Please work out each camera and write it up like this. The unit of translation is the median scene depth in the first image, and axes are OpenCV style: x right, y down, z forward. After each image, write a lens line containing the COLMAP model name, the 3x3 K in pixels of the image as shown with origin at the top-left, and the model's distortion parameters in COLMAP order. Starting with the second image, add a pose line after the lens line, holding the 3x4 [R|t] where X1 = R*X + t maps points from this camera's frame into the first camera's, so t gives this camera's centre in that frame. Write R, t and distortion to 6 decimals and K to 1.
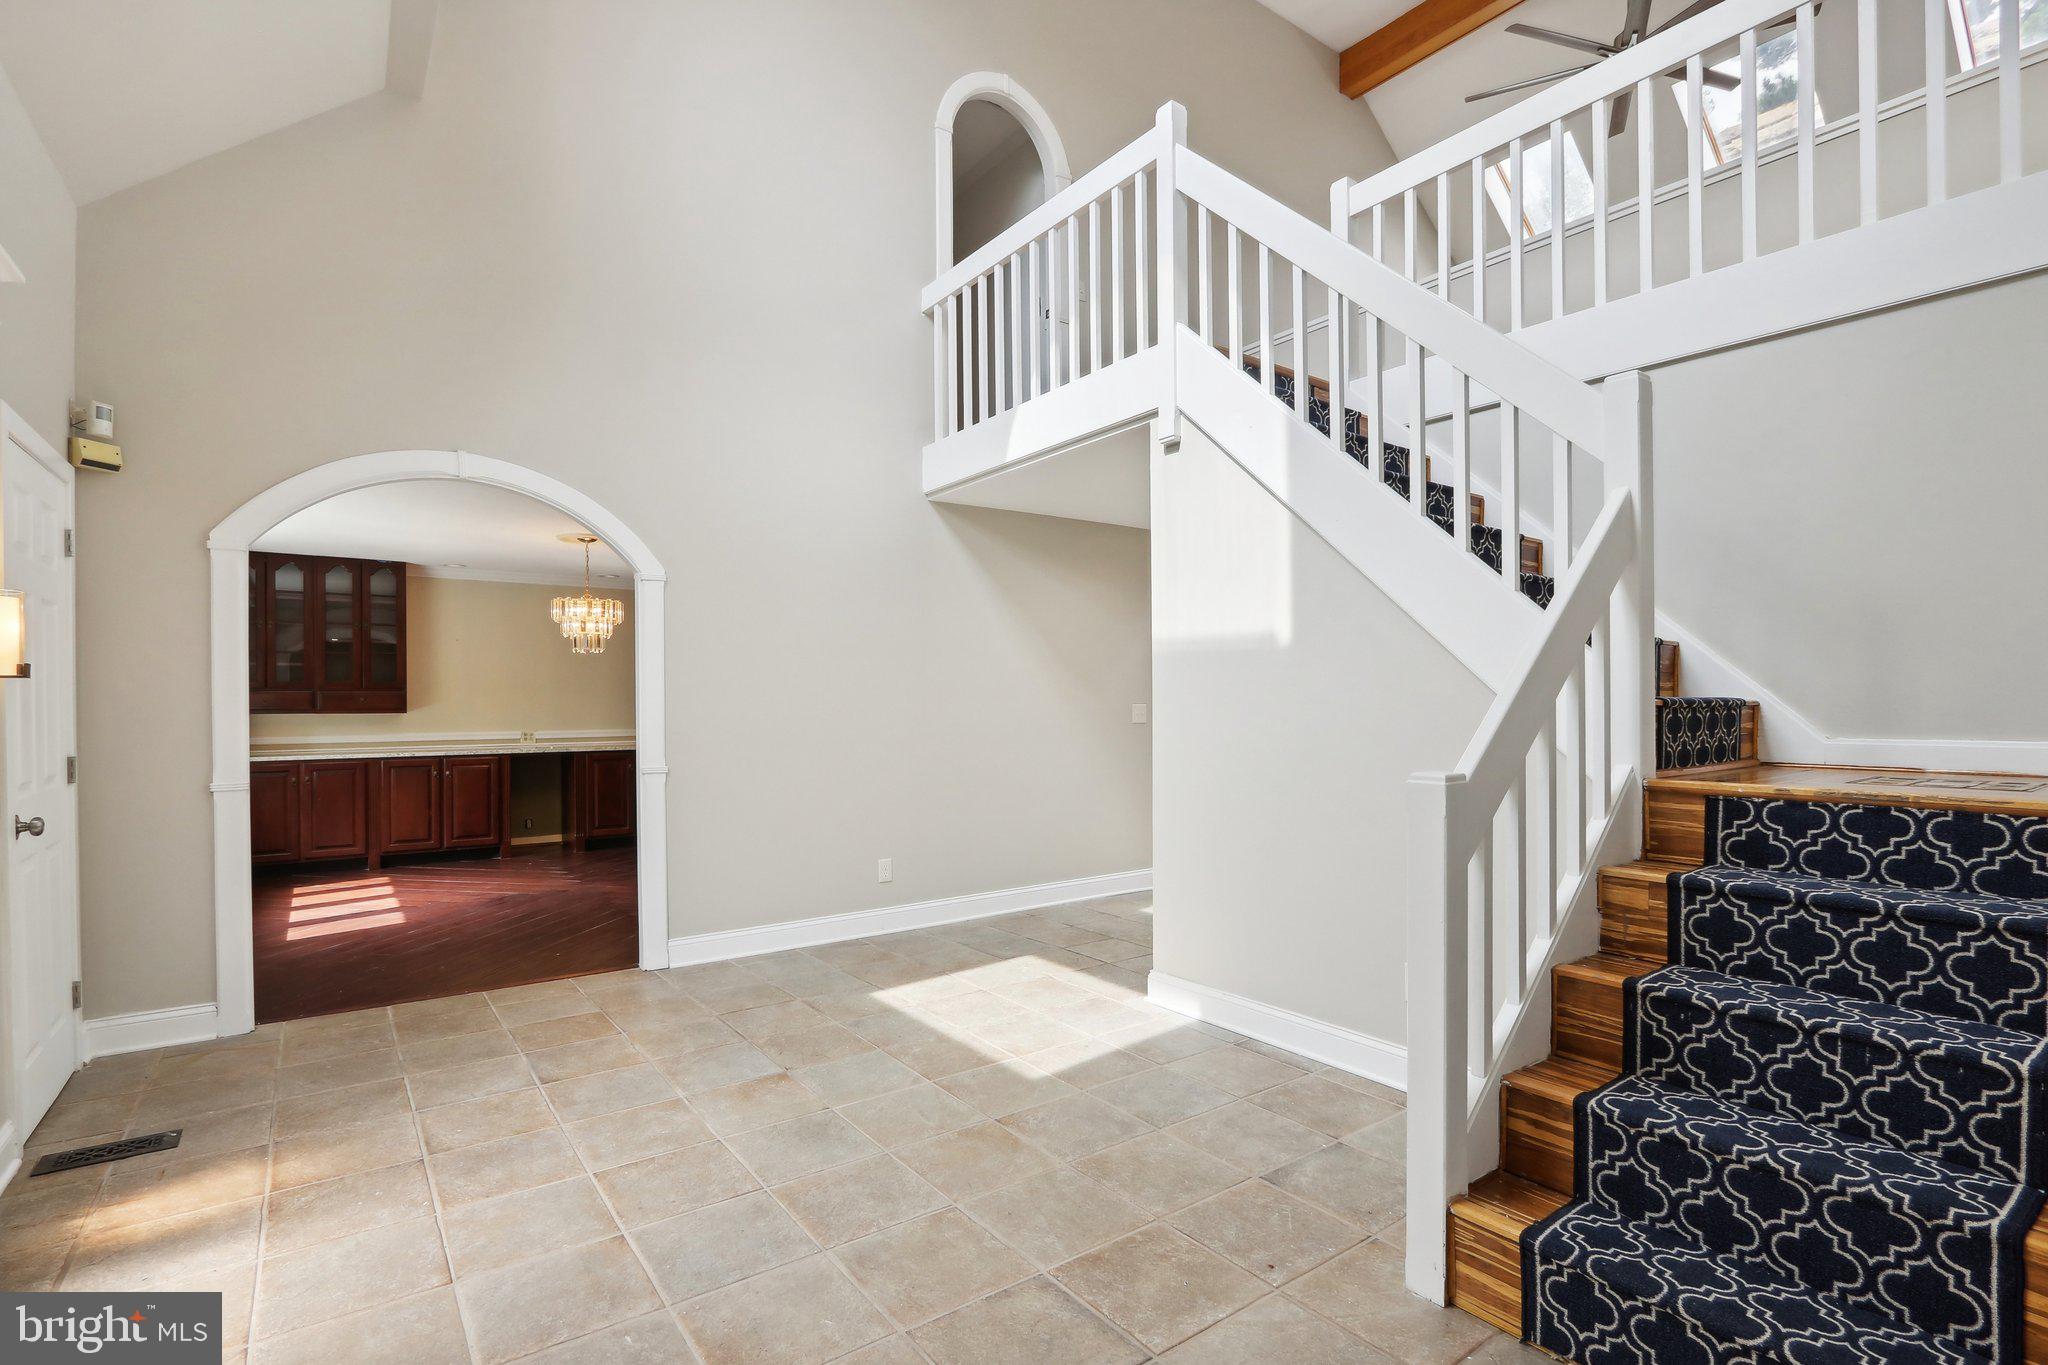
lens RADIAL K [[963.9, 0, 1008.4], [0, 963.9, 684.1], [0, 0, 1]] dist [-0.027202, 0.000947]
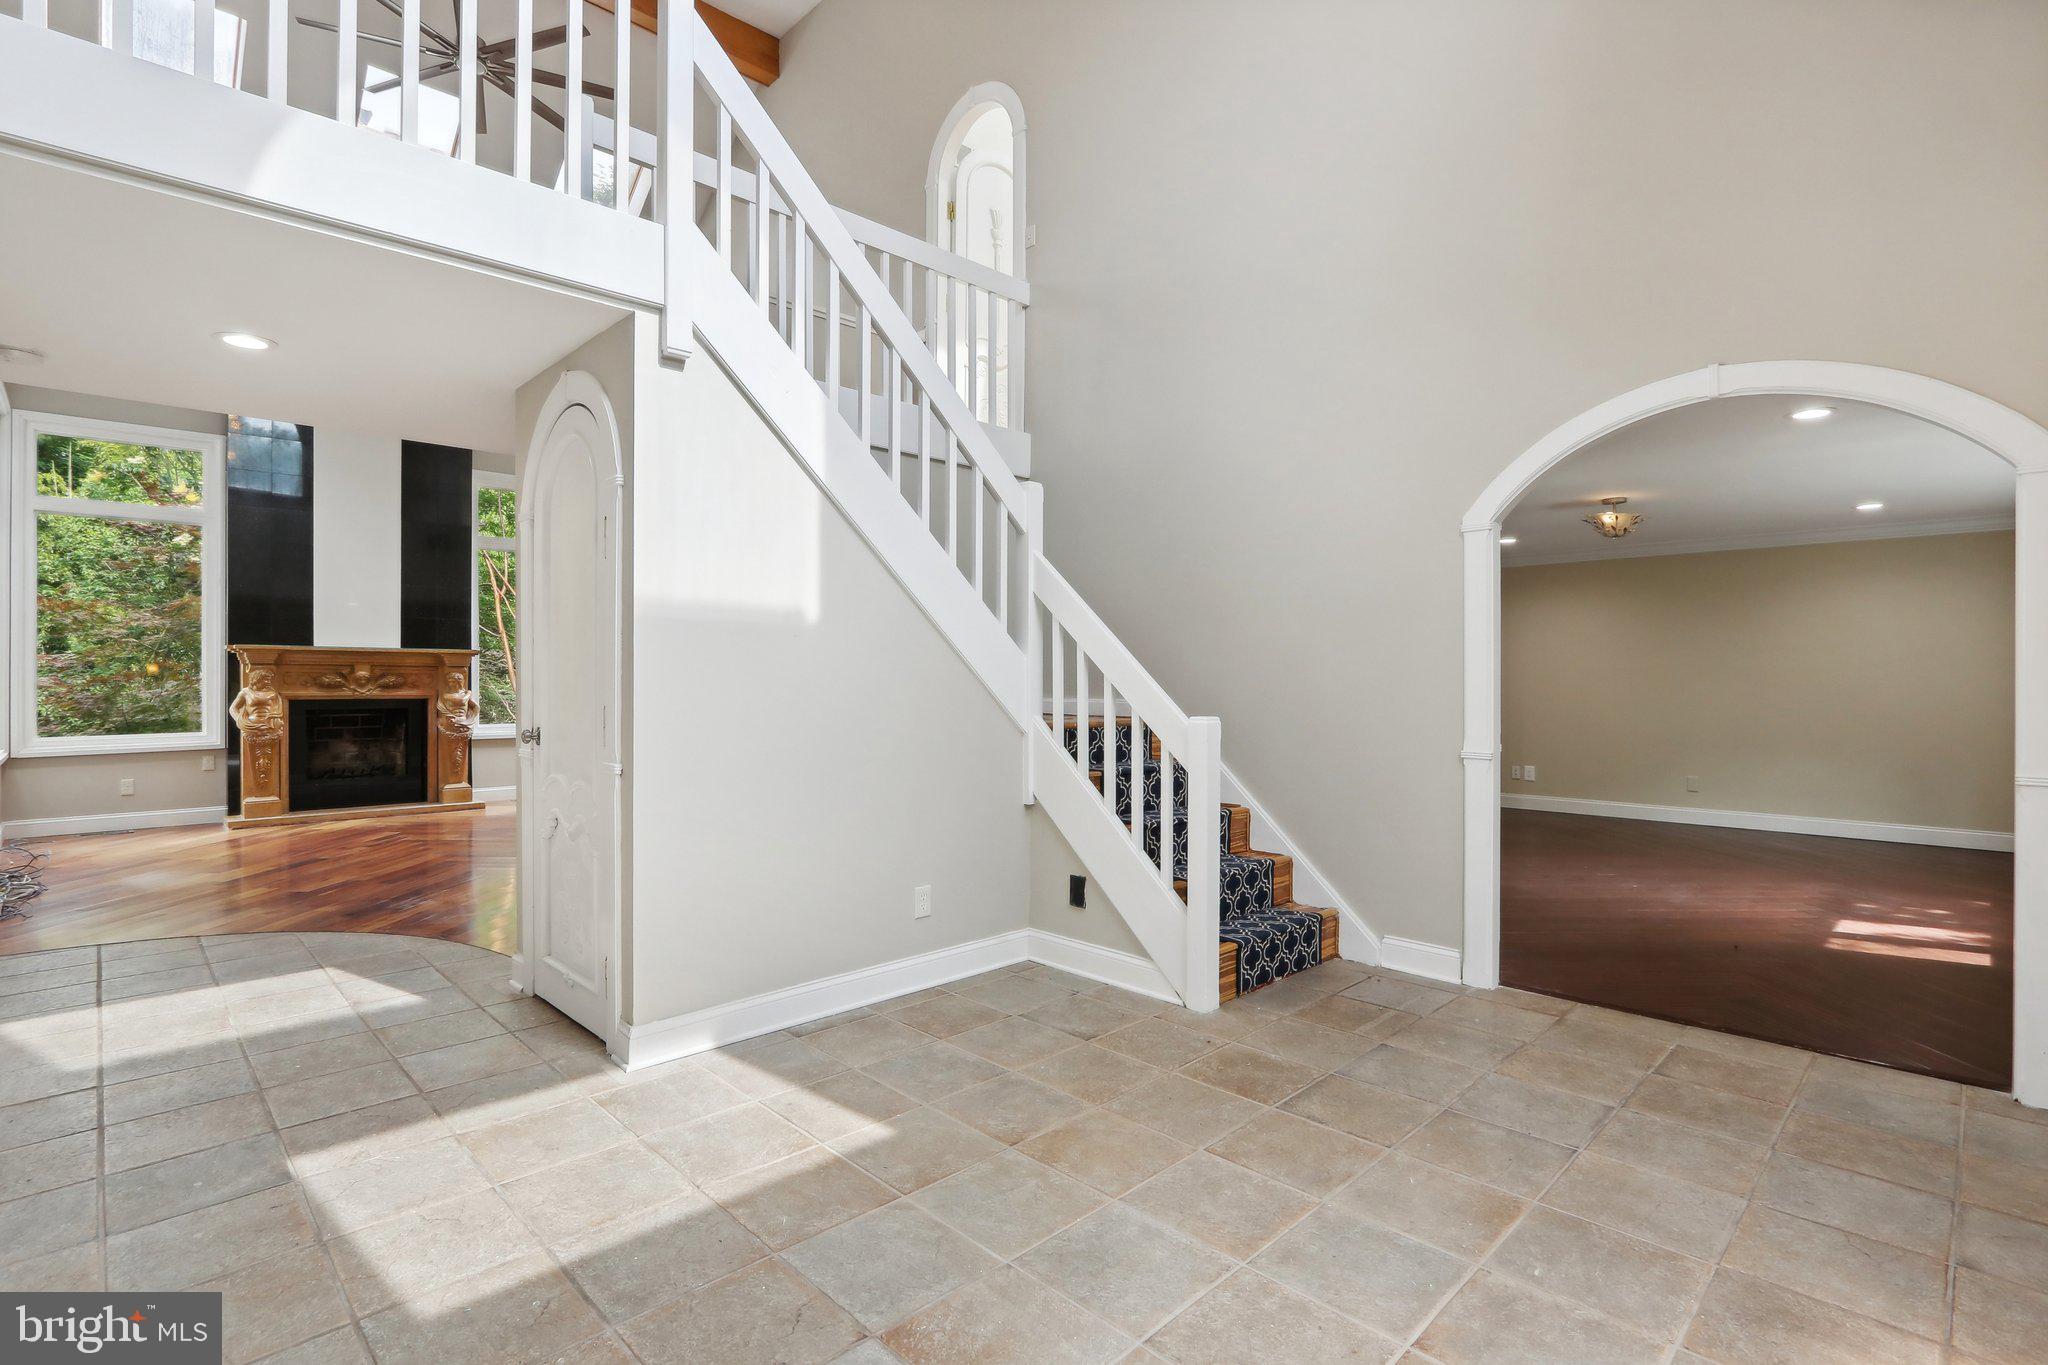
lens RADIAL K [[963.9, 0, 985.3], [0, 963.9, 683.5], [0, 0, 1]] dist [-0.027202, 0.000947]
pose [[-0.122689, -0.003539, 0.992439, -0.886421], [-0.014114, 0.999899, 0.001821, 0.022880], [-0.992345, -0.013784, -0.122726, 1.129417]]
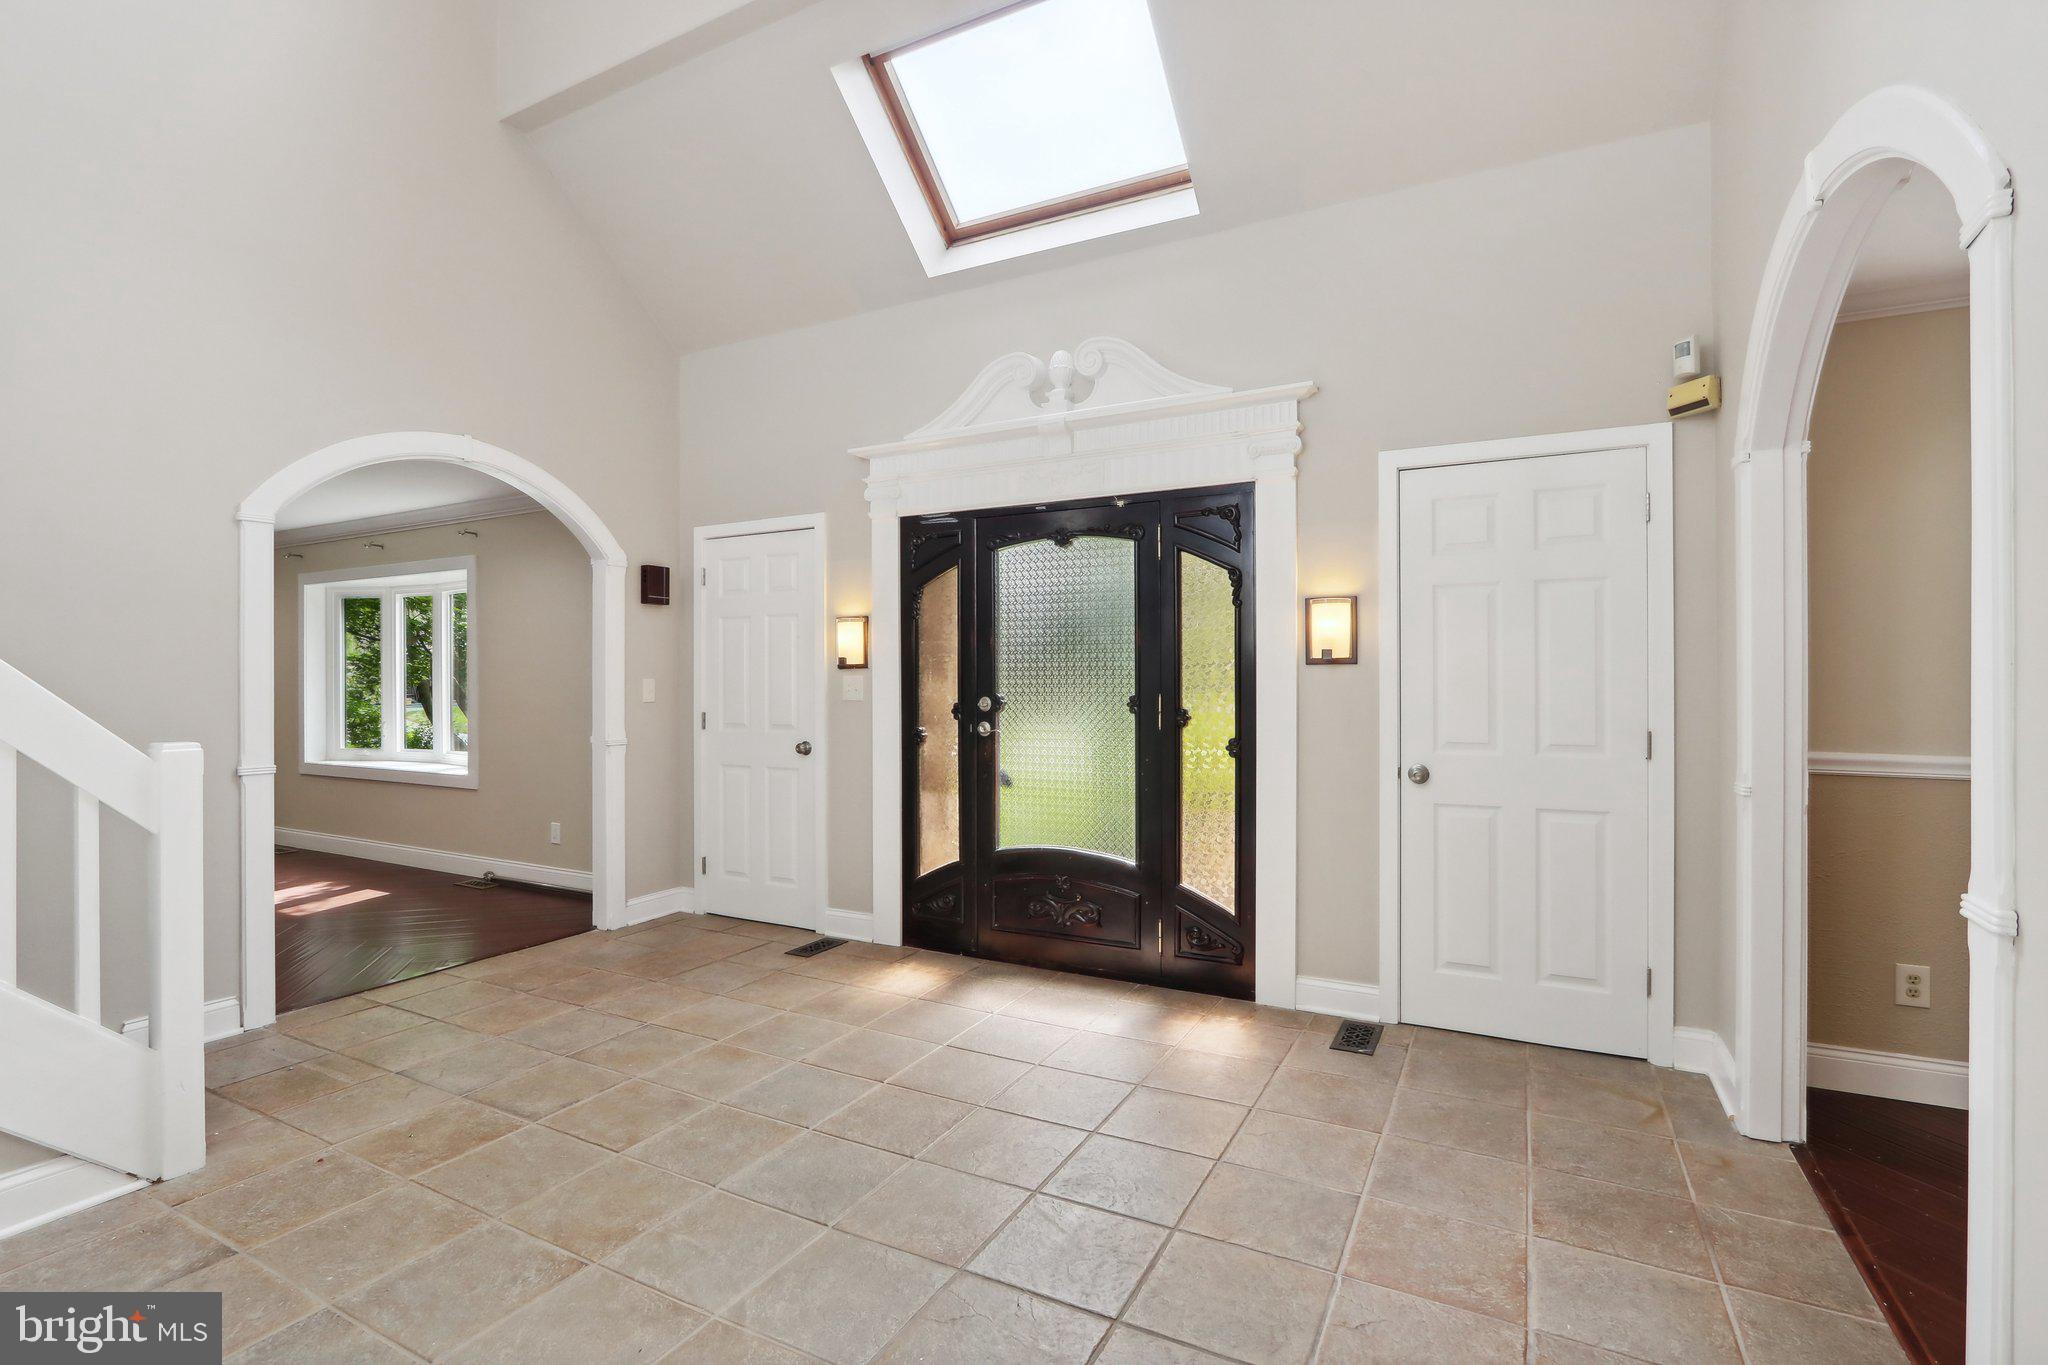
lens RADIAL K [[963.9, 0, 1028.0], [0, 963.9, 679.0], [0, 0, 1]] dist [-0.027202, 0.000947]
pose [[-0.894090, 0.007760, -0.447820, 0.006616], [0.013185, 0.999873, -0.008997, 0.023876], [0.447693, -0.013949, -0.894078, 1.778320]]
